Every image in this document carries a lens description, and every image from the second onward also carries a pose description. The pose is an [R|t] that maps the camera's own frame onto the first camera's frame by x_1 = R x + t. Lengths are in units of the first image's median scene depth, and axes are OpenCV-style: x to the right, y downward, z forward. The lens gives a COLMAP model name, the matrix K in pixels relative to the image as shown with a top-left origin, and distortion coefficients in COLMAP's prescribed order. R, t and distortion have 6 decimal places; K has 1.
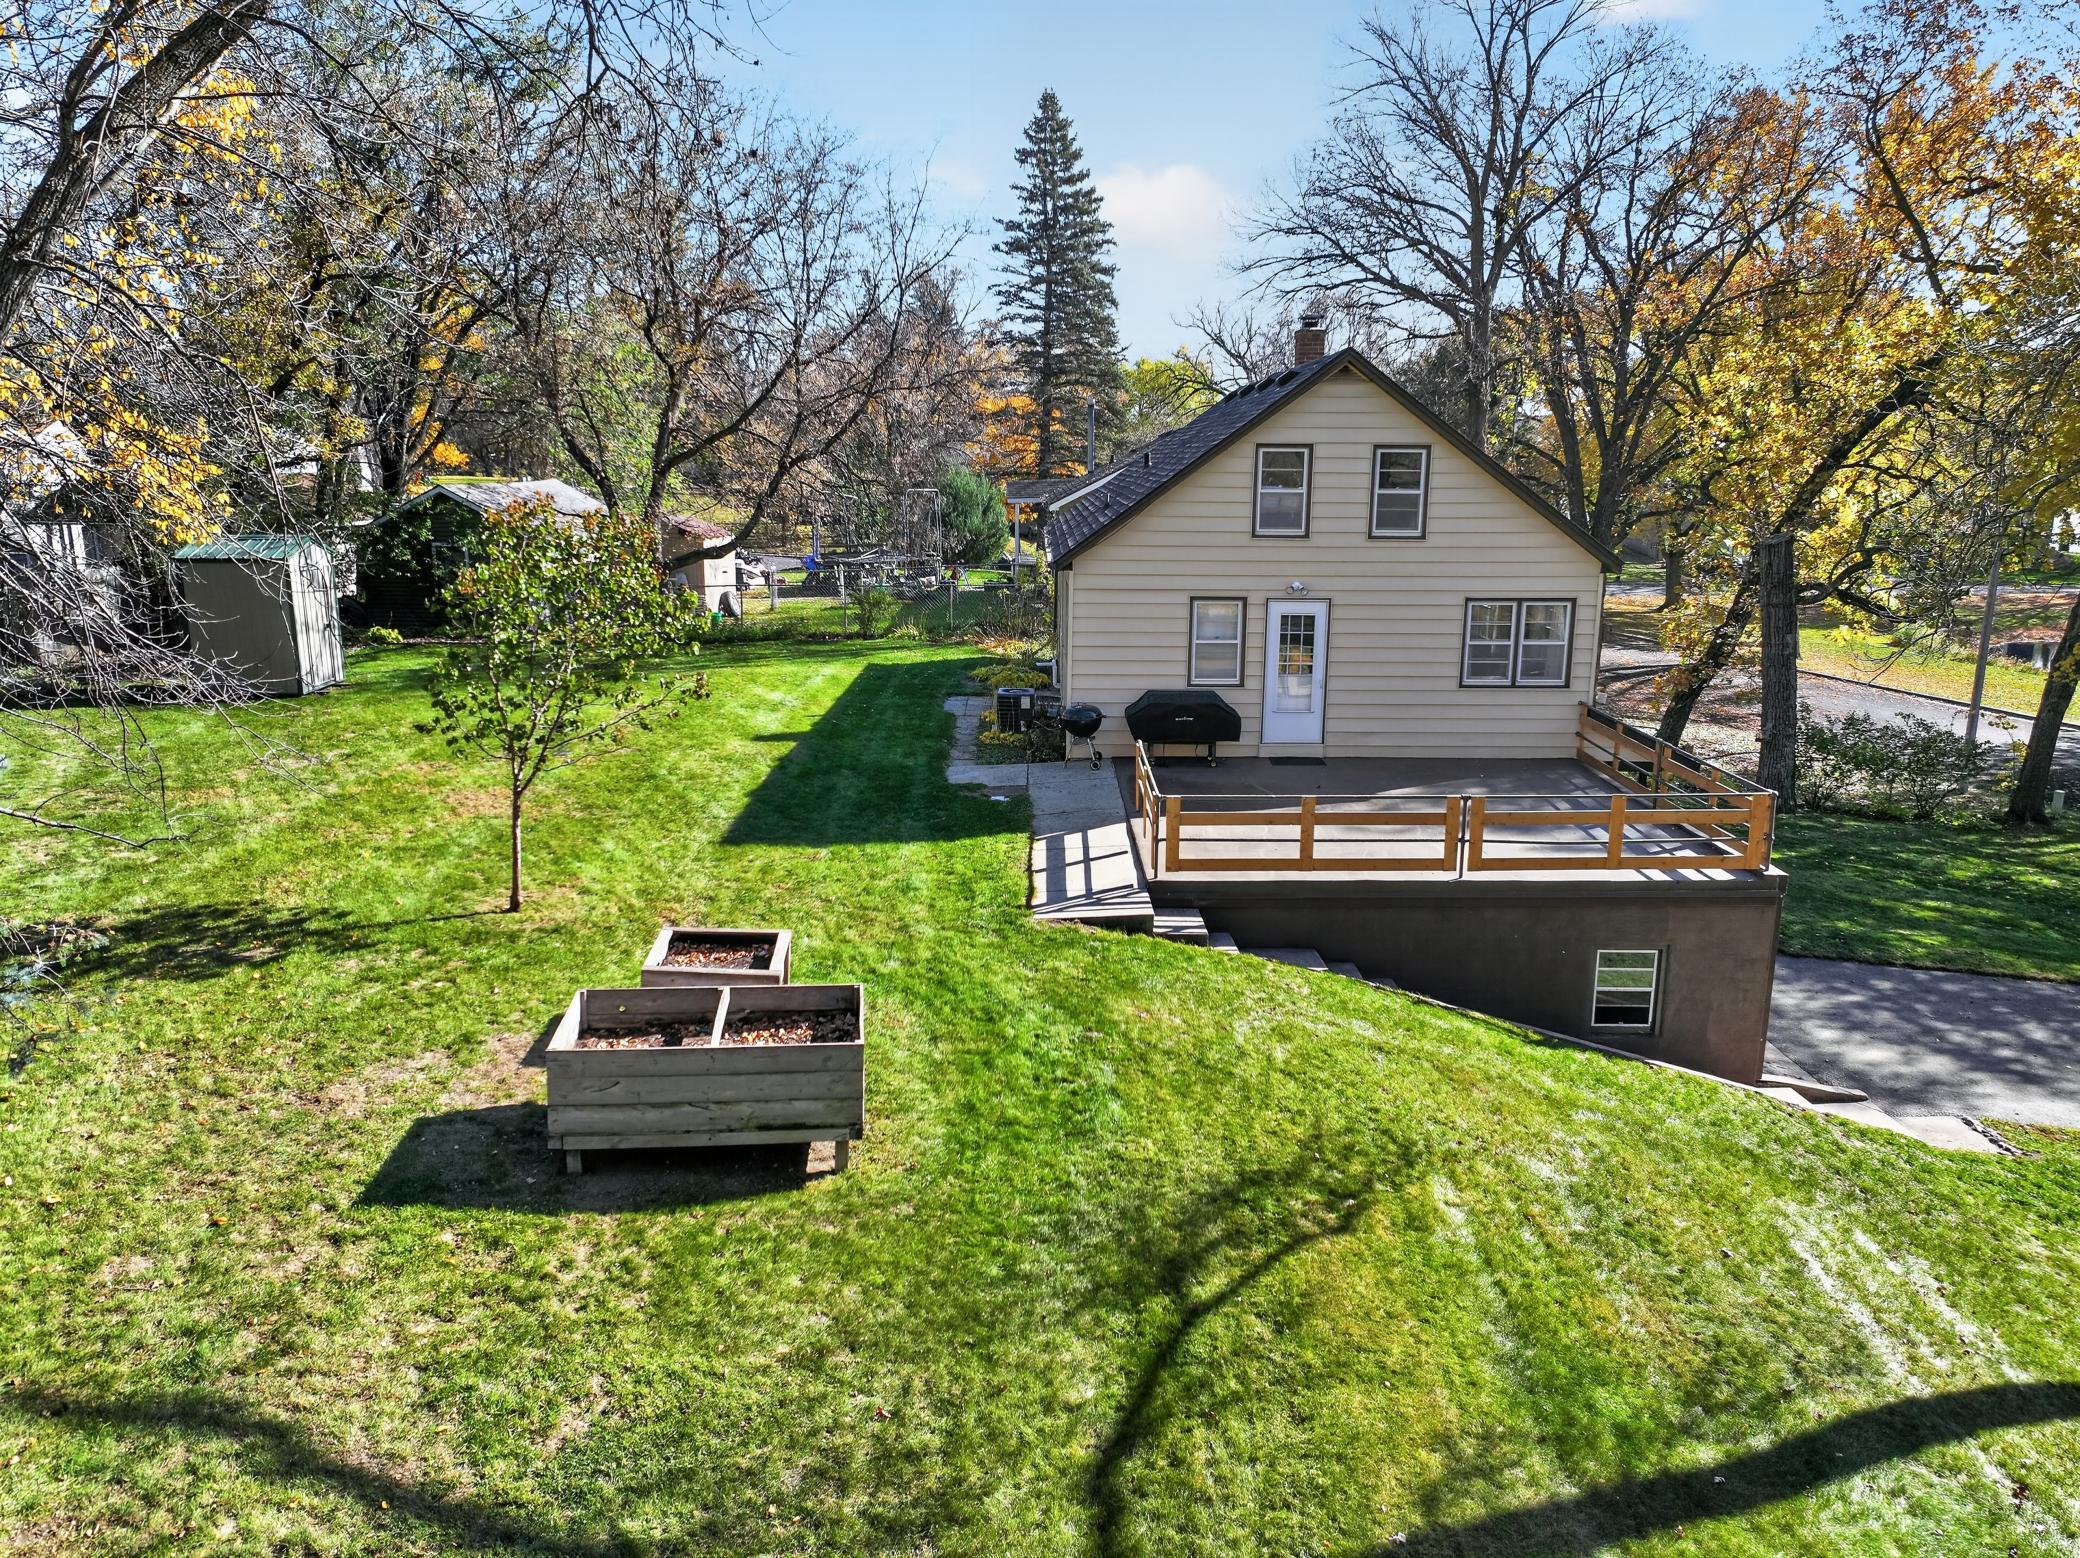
lens RADIAL K [[1468.9, 0, 1047.7], [0, 1468.9, 767.4], [0, 0, 1]] dist [0.005962, 0.008952]
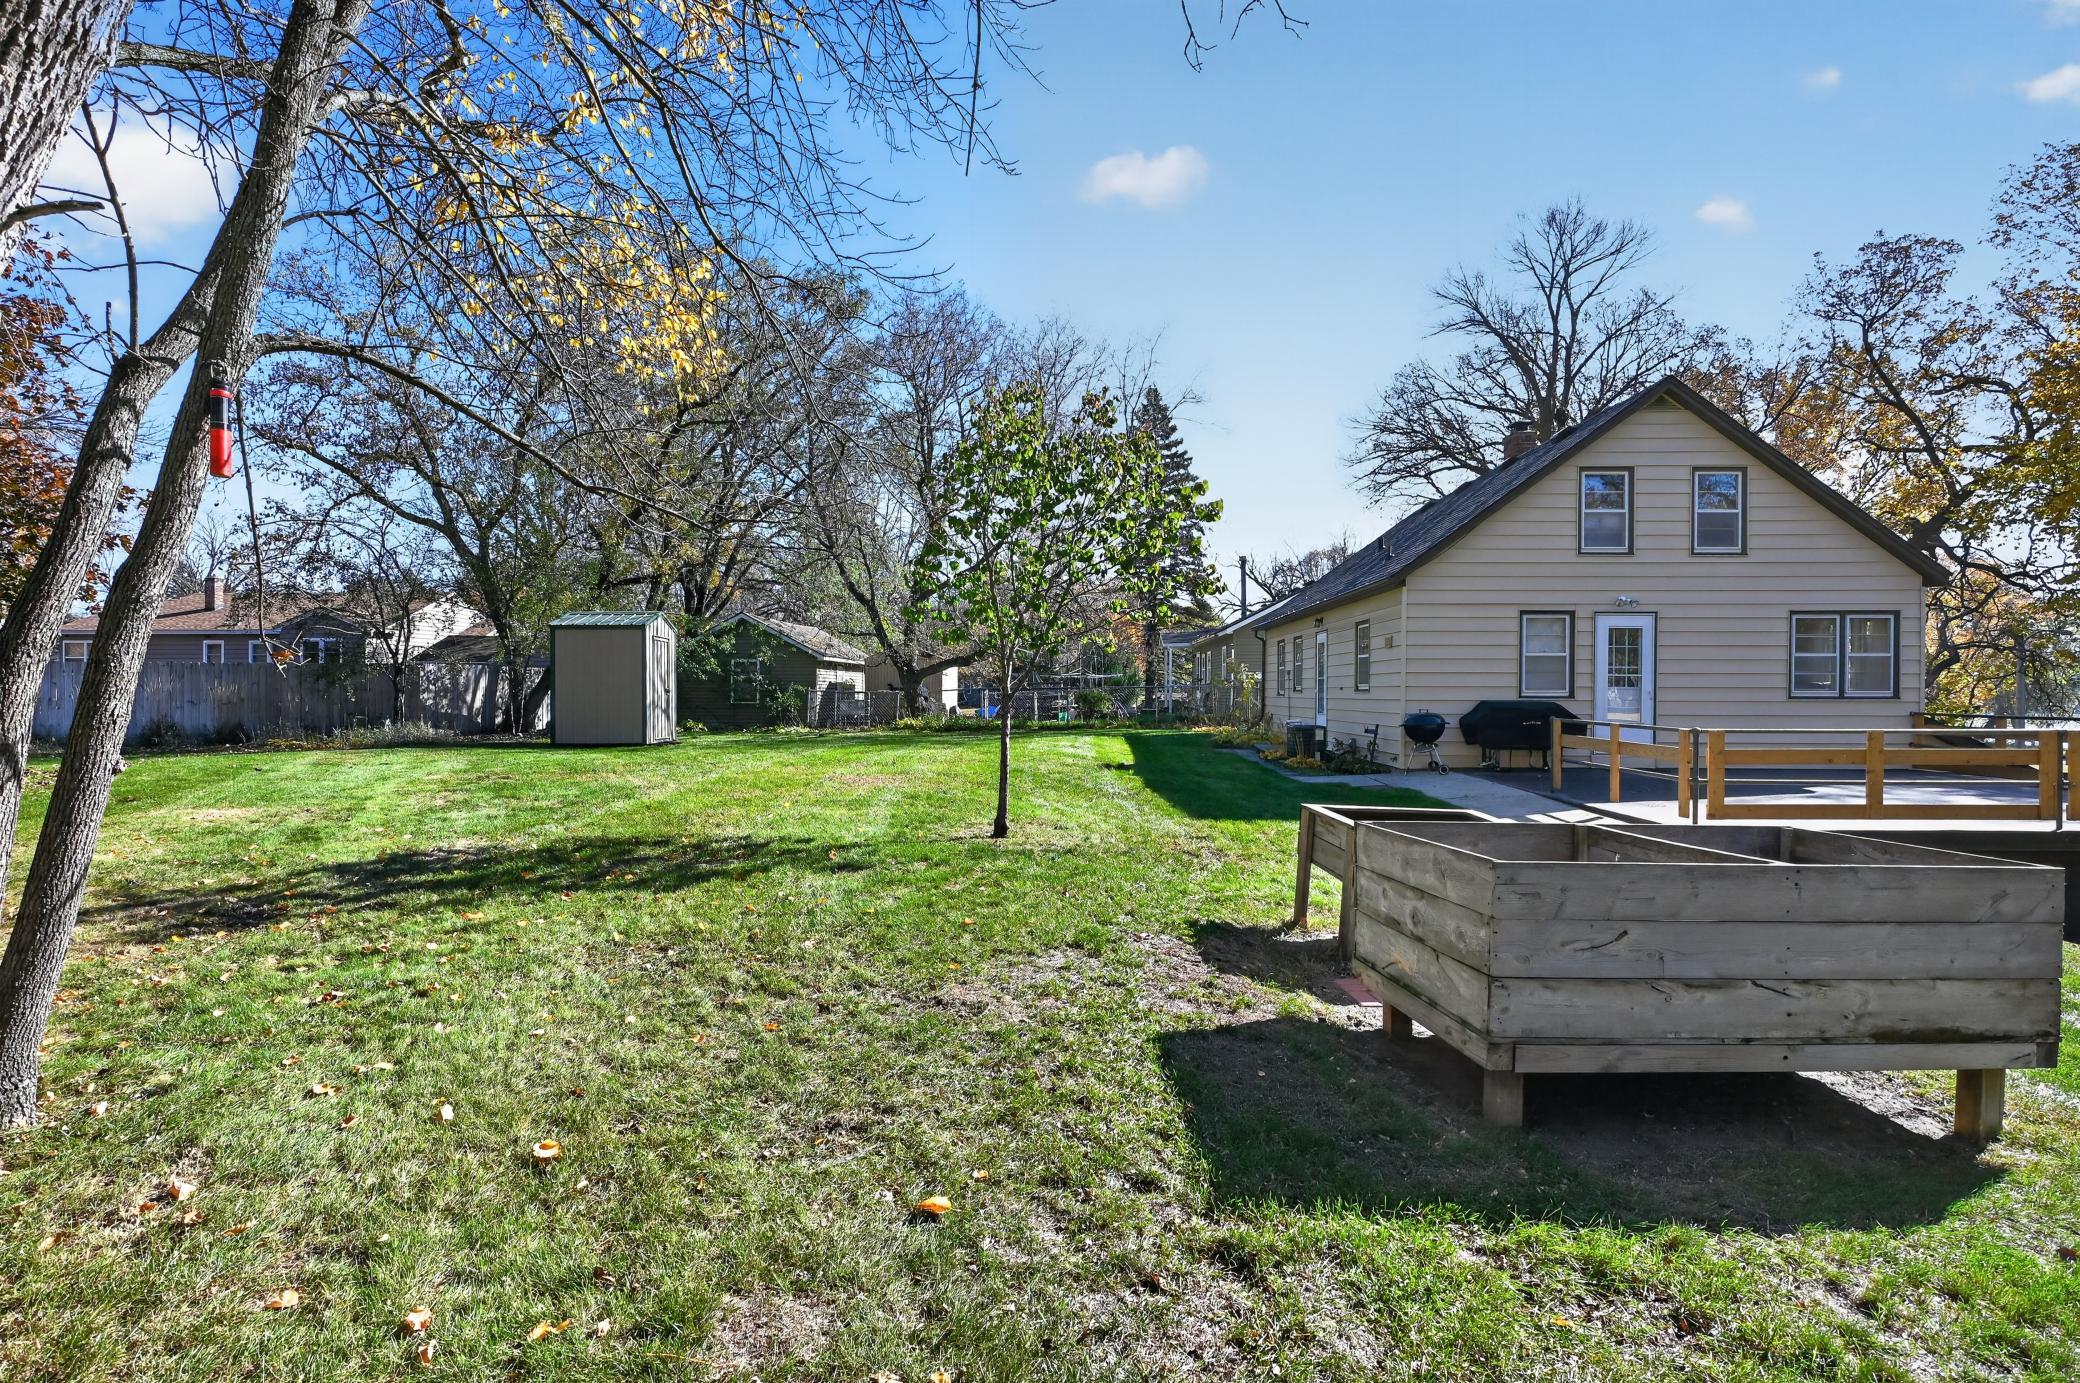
lens RADIAL K [[1026.1, 0, 1039.9], [0, 1026.1, 690.3], [0, 0, 1]] dist [-0.004381, 0.002720]
pose [[0.999417, -0.001768, -0.034085, -0.219531], [-0.005453, 0.977559, -0.210591, 0.094426], [0.033693, 0.210654, 0.976980, 0.287344]]
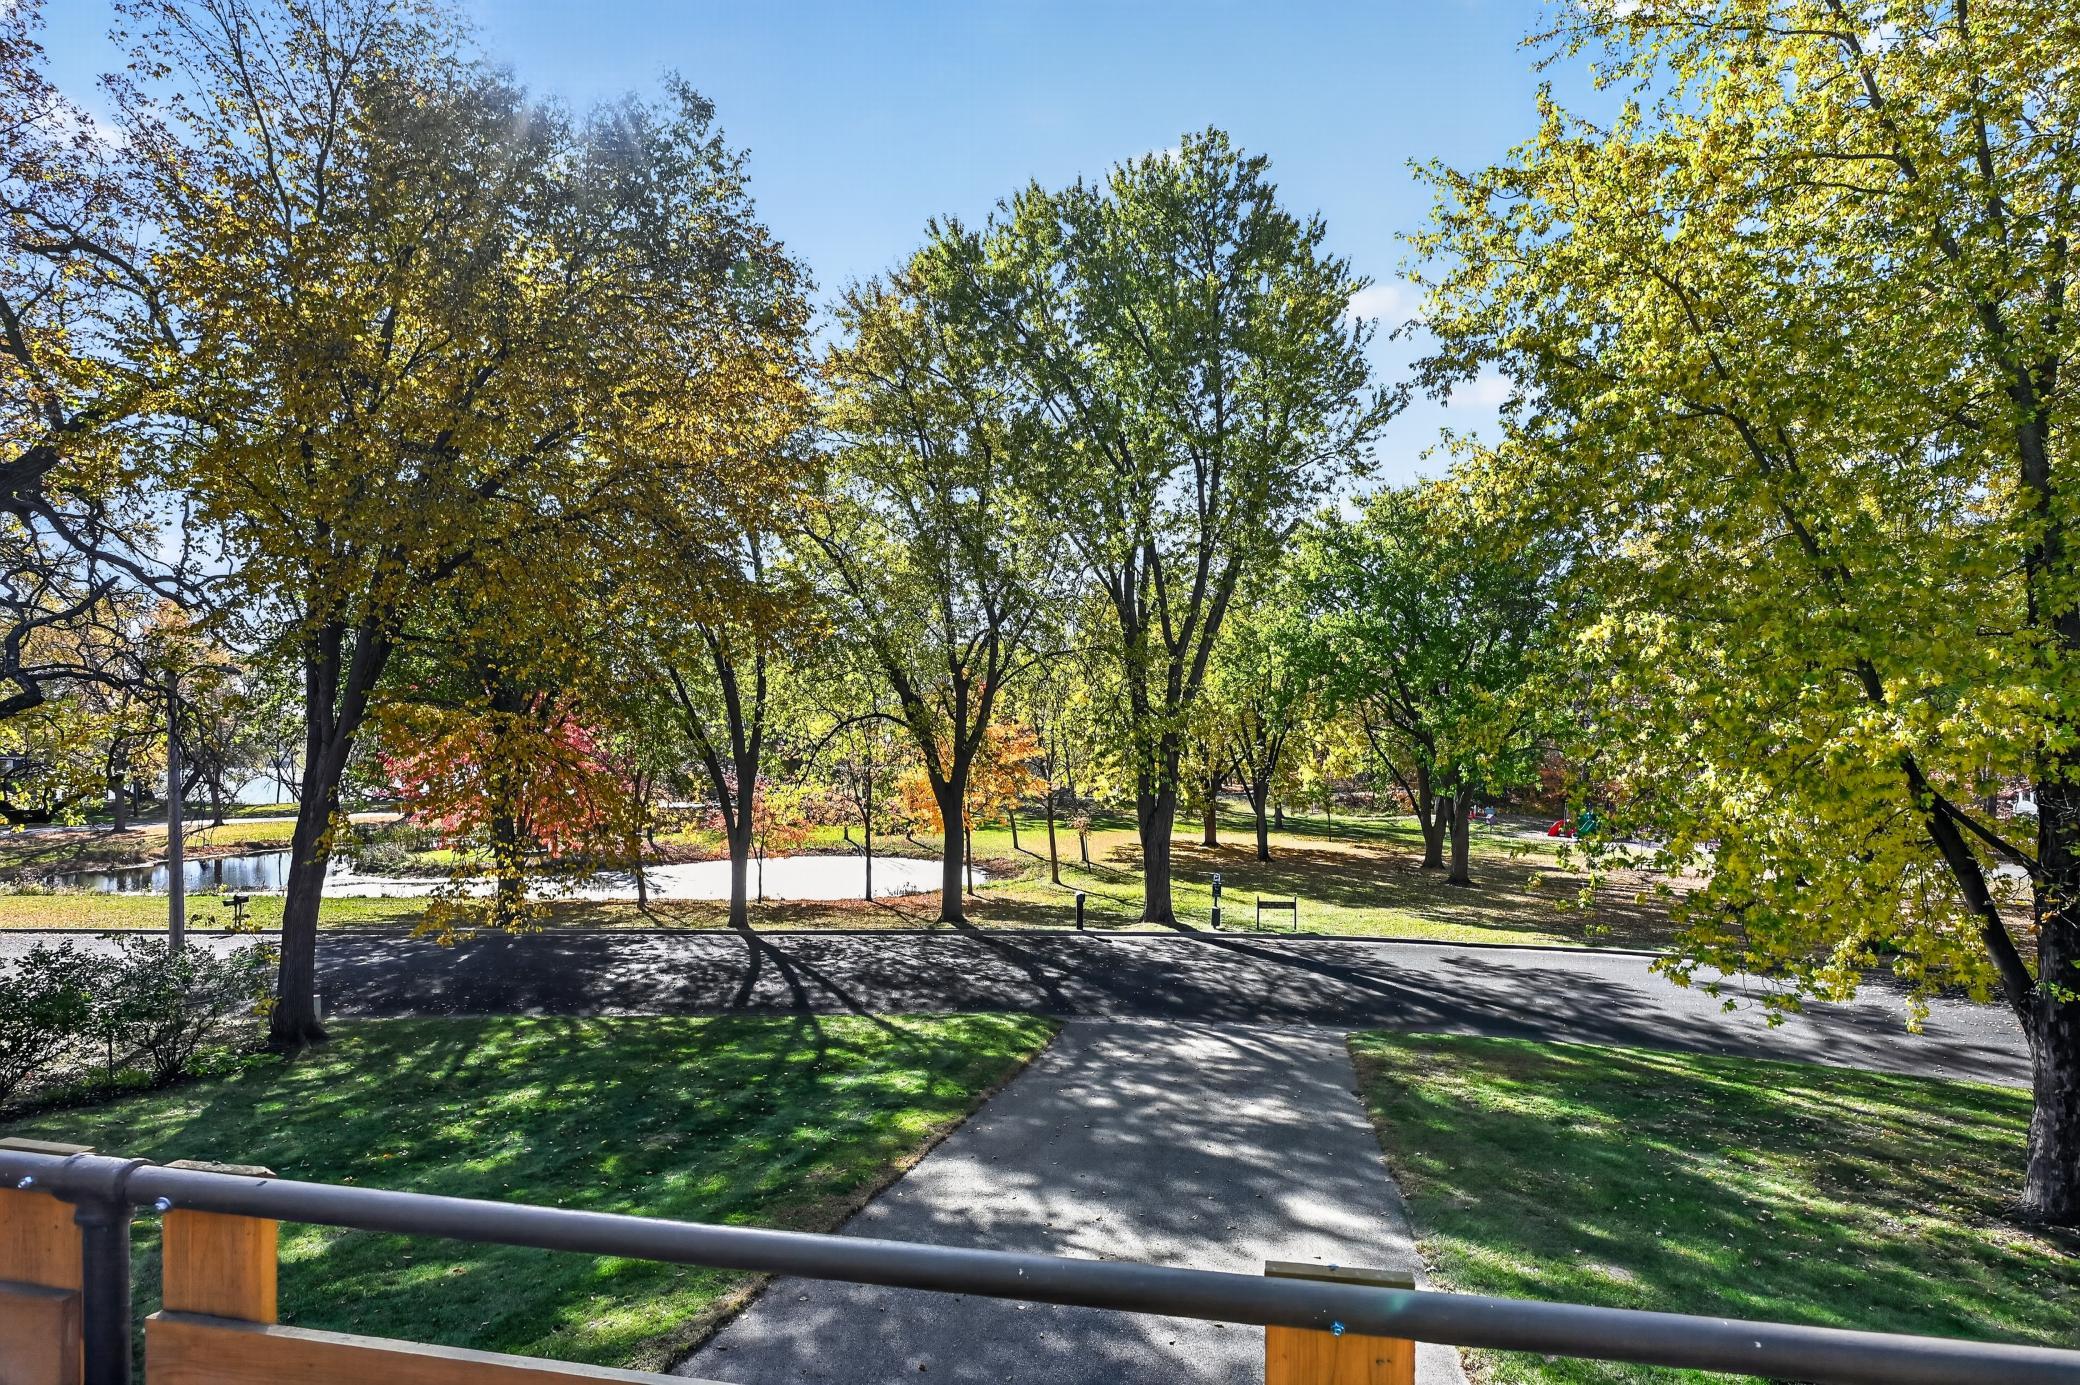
lens RADIAL K [[1026.1, 0, 1026.0], [0, 1026.1, 775.2], [0, 0, 1]] dist [-0.004381, 0.002720]
pose [[0.189263, -0.026560, 0.981567, 0.339952], [0.203292, 0.979036, -0.012707, -0.027097], [-0.960652, 0.201949, 0.190695, 0.815756]]
